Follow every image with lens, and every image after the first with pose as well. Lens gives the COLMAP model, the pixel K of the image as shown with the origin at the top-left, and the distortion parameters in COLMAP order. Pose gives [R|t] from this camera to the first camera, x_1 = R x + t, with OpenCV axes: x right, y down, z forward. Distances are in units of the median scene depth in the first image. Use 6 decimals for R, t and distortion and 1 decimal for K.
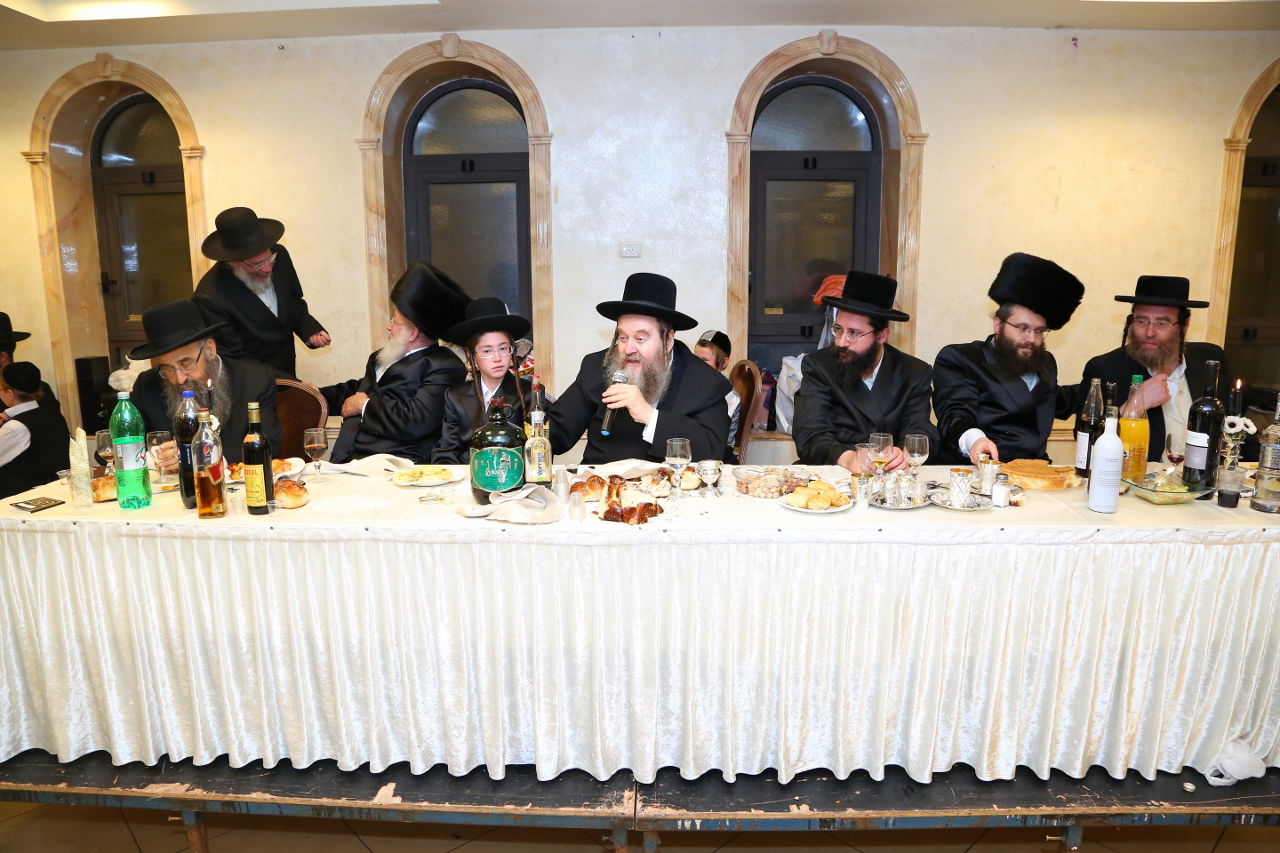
lens RADIAL K [[856.5, 0, 640.0], [0, 856.5, 426.5], [0, 0, 1]] dist [-0.121256, 0.055966]
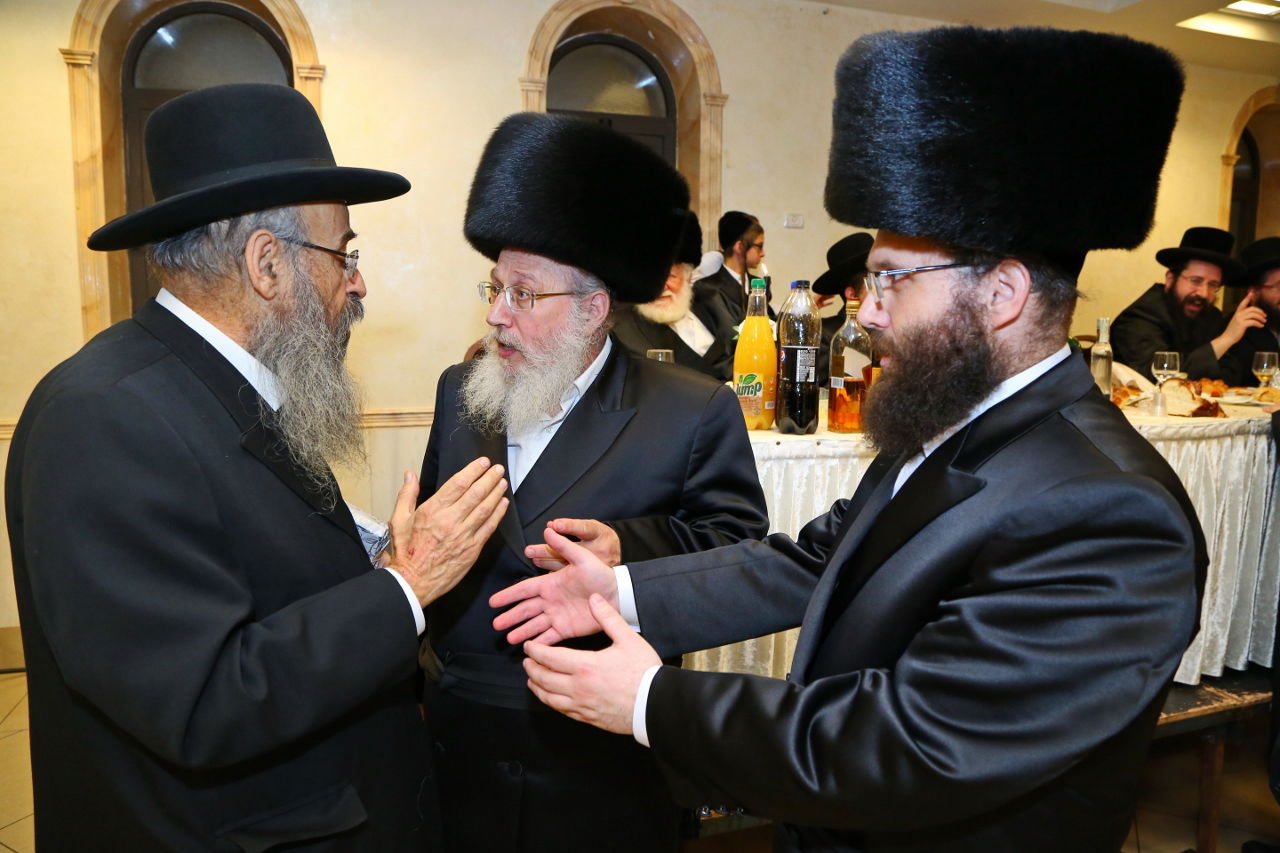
lens RADIAL K [[856.5, 0, 640.0], [0, 856.5, 426.5], [0, 0, 1]] dist [-0.121256, 0.055966]
pose [[0.945353, -0.032299, 0.324444, -0.512879], [0.060706, 0.995118, -0.077818, 0.093421], [-0.320347, 0.093261, 0.942698, 0.167147]]
